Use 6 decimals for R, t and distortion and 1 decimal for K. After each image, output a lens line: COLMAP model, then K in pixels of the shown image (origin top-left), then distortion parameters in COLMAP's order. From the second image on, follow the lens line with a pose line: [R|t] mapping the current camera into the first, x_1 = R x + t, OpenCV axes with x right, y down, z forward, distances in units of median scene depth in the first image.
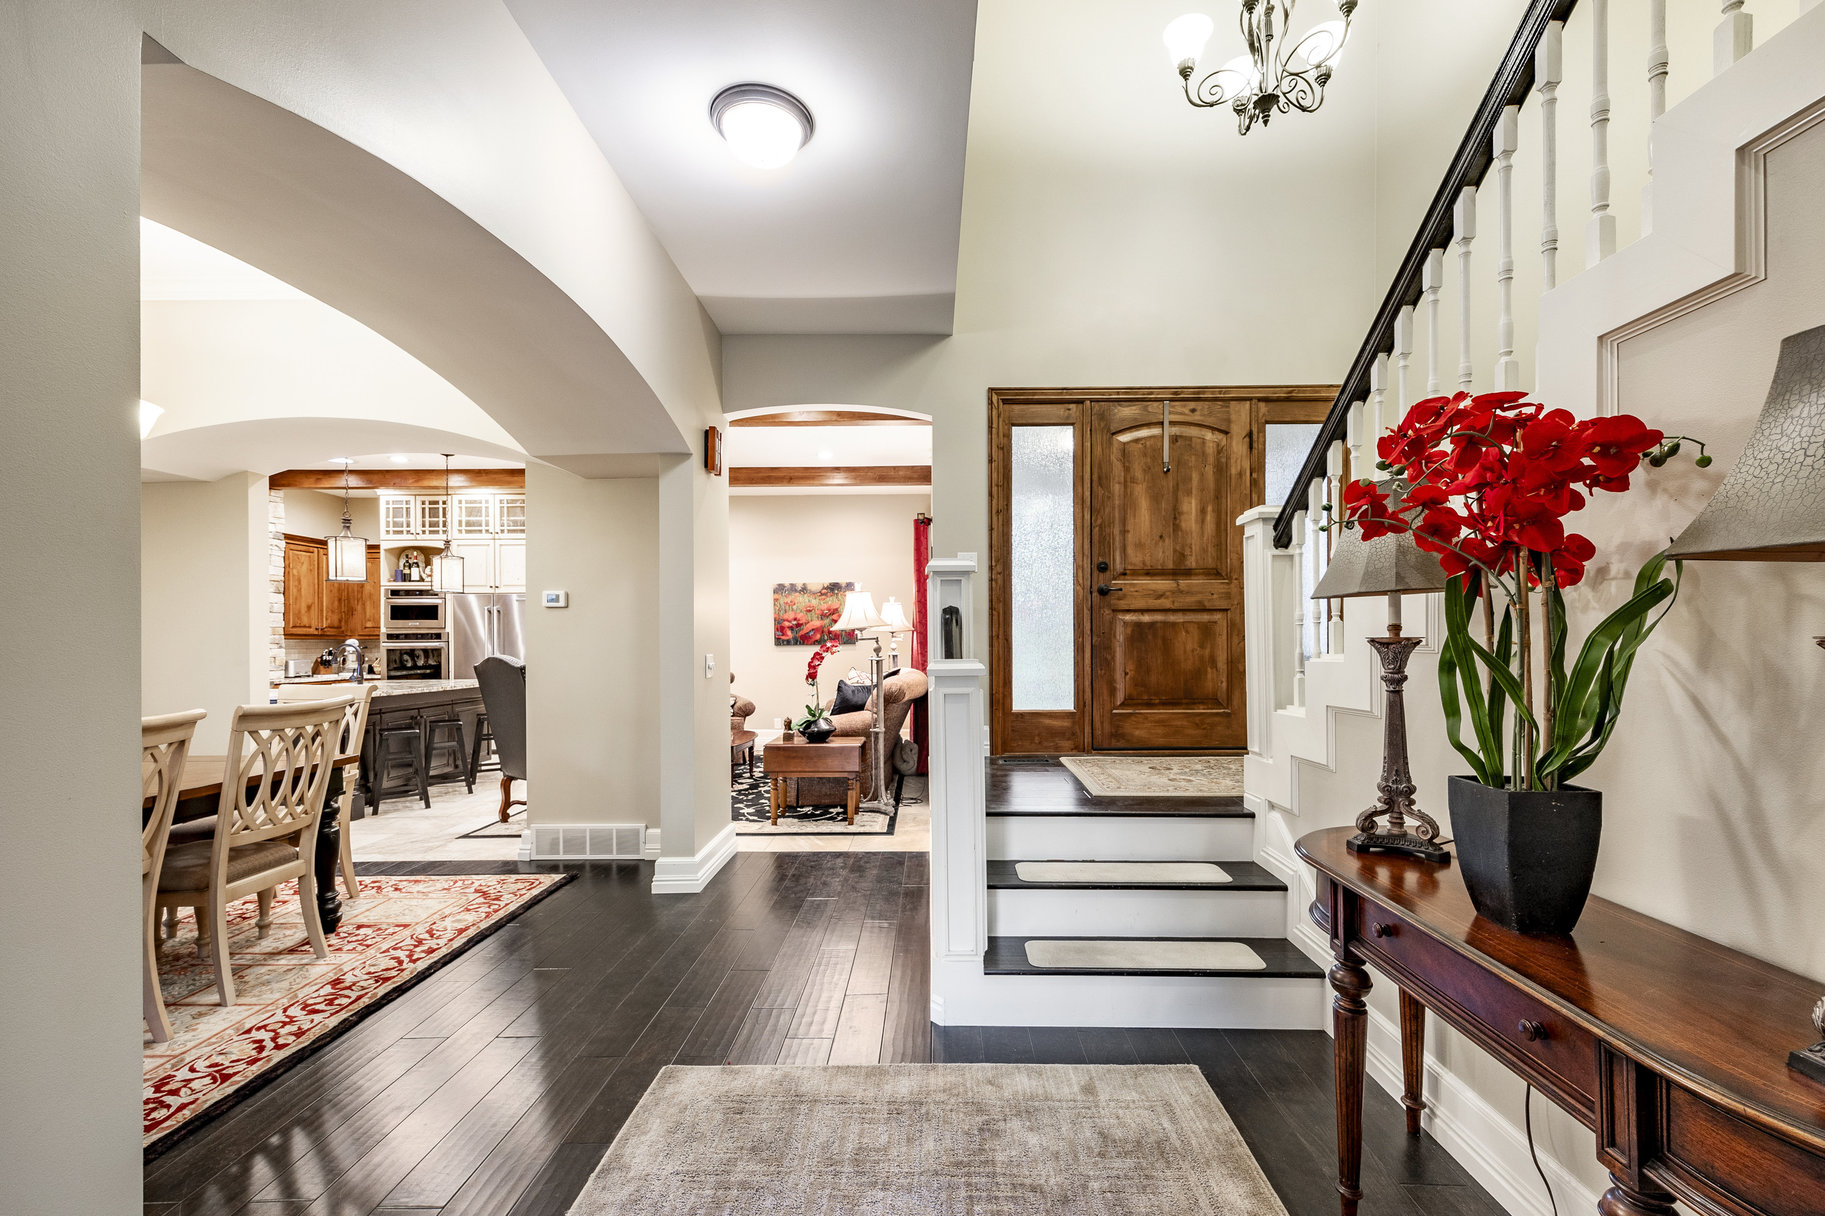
lens RADIAL K [[756.6, 0, 936.0], [0, 756.6, 638.4], [0, 0, 1]] dist [0.003214, 0.000221]
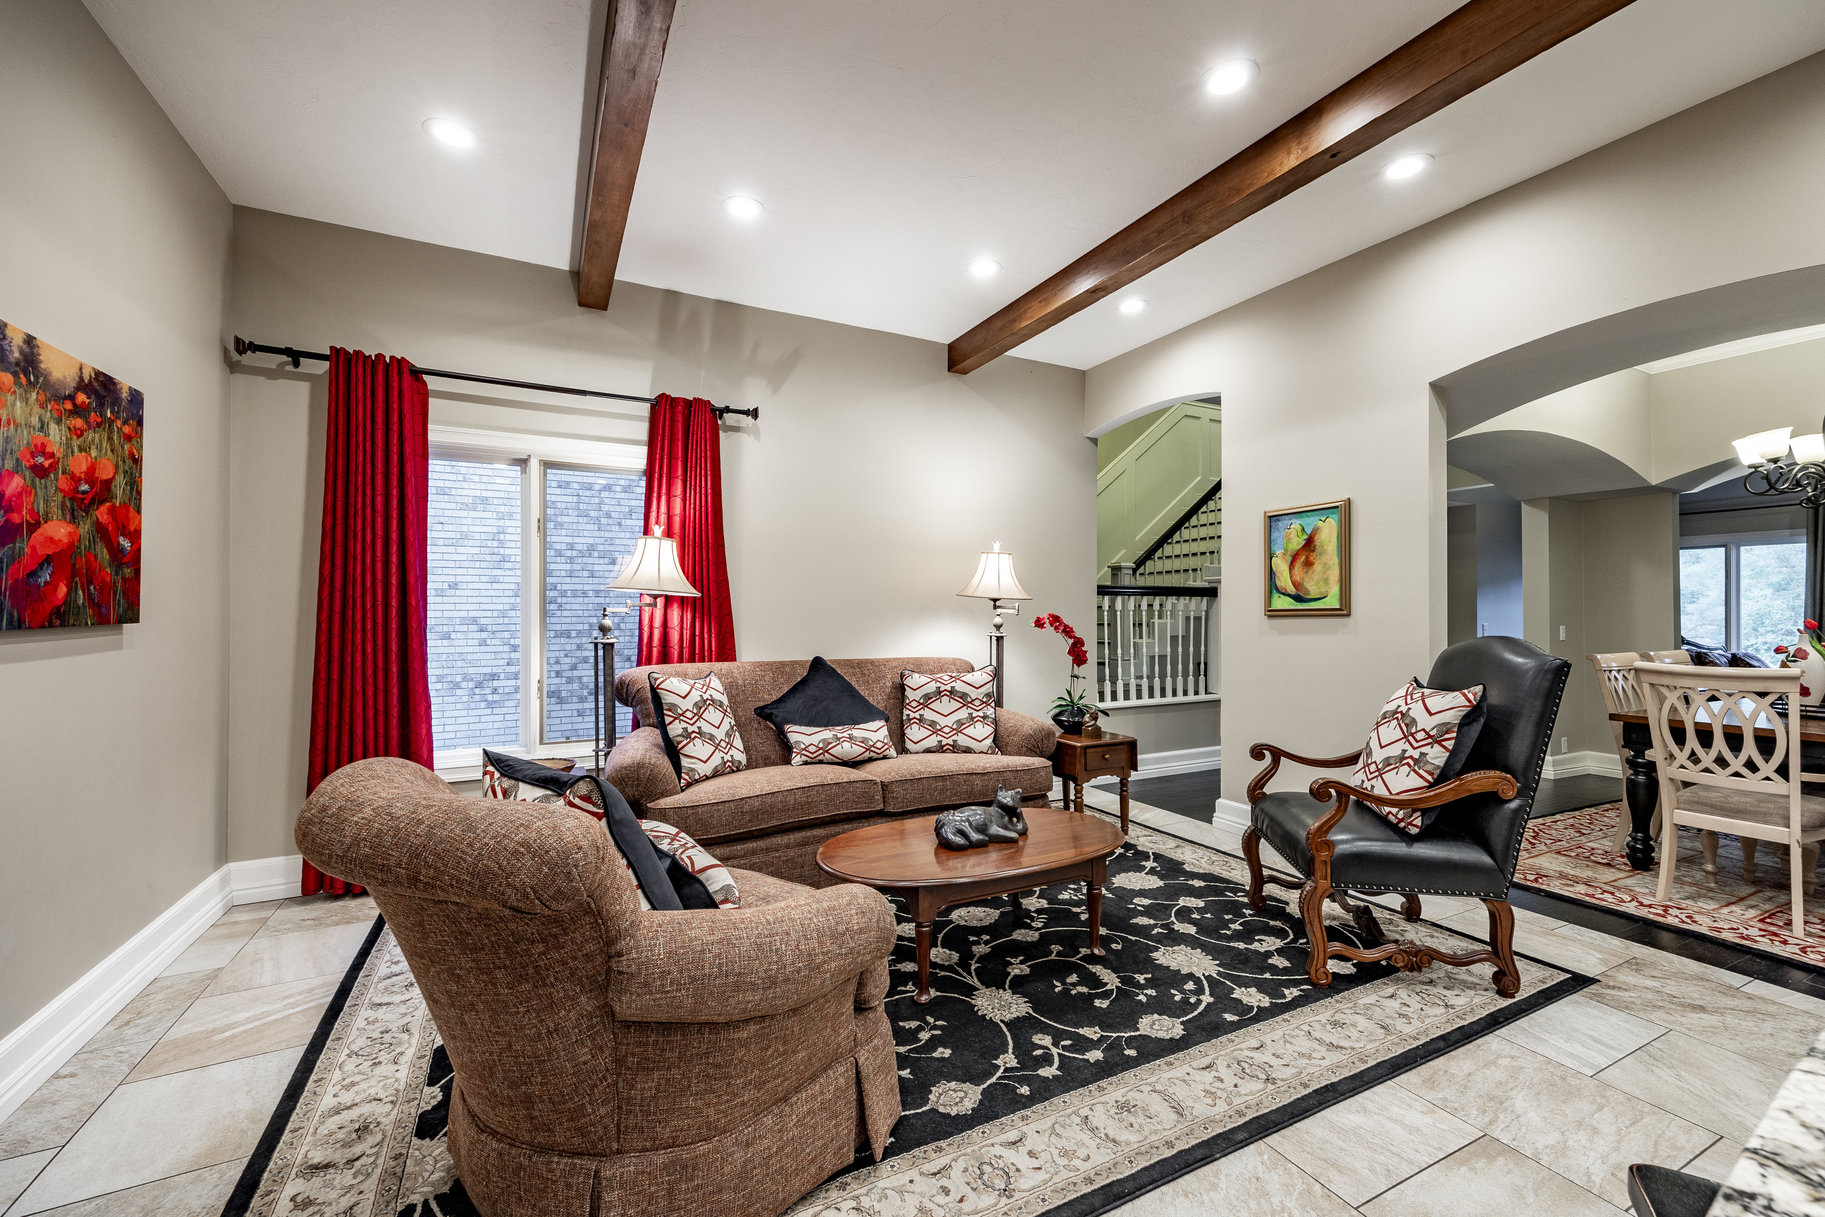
lens RADIAL K [[748.0, 0, 887.9], [0, 748.0, 612.9], [0, 0, 1]] dist [0.000779, 0.000160]
pose [[-0.427518, 0.005794, 0.903988, -0.982195], [-0.001164, 0.999975, -0.006960, 0.008215], [-0.904006, -0.004028, -0.427501, 1.838975]]
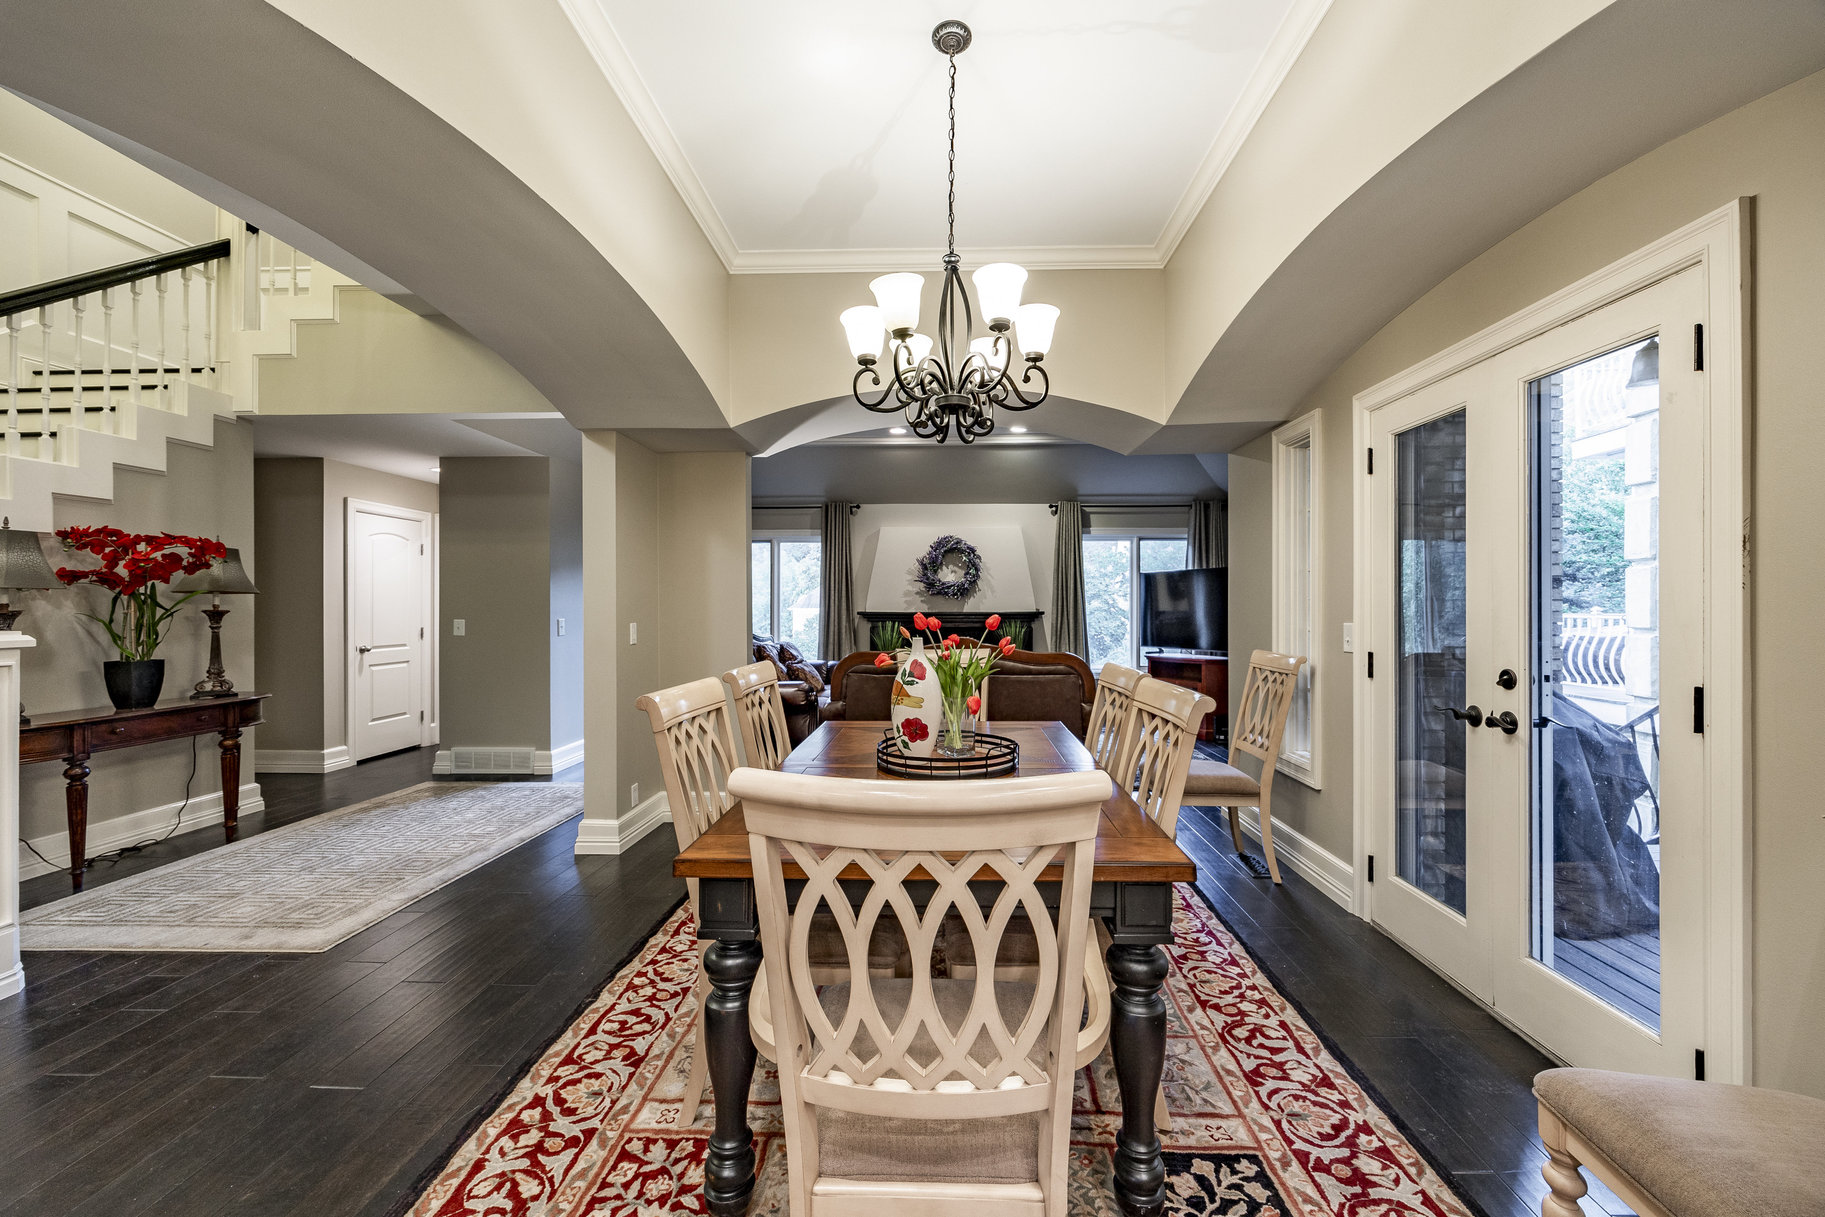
lens RADIAL K [[701.9, 0, 952.0], [0, 701.9, 588.8], [0, 0, 1]] dist [-0.001935, -0.000371]
pose [[-0.999963, 0.005592, 0.006498, -0.694665], [0.005449, 0.999748, -0.021790, 0.000499], [-0.006618, -0.021754, -0.999741, 1.063566]]
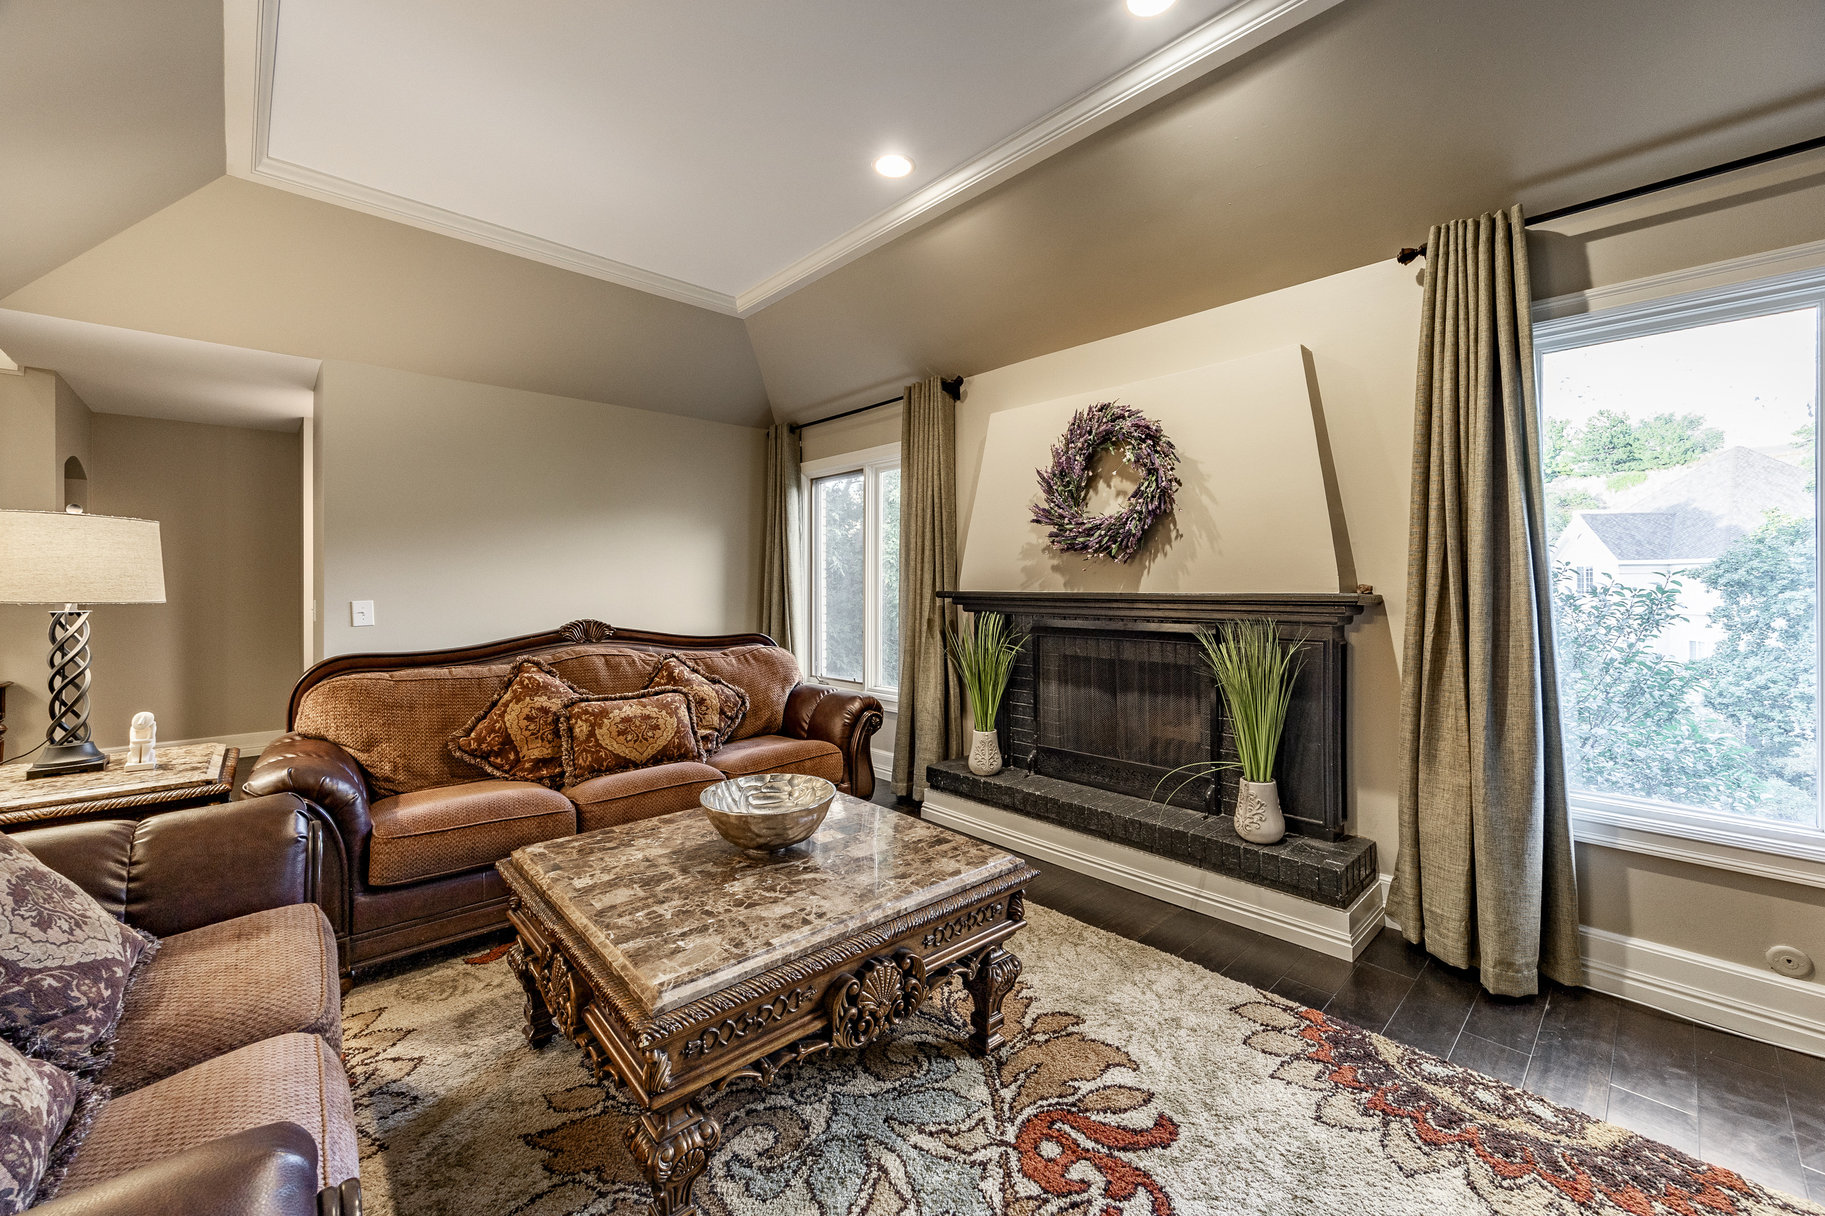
lens RADIAL K [[740.0, 0, 929.5], [0, 740.0, 575.2], [0, 0, 1]] dist [-0.001383, 0.000275]
pose [[-0.688526, 0.018331, 0.724980, -1.094411], [0.010463, 0.999828, -0.015344, 0.011699], [-0.725137, -0.002979, -0.688599, -0.059136]]
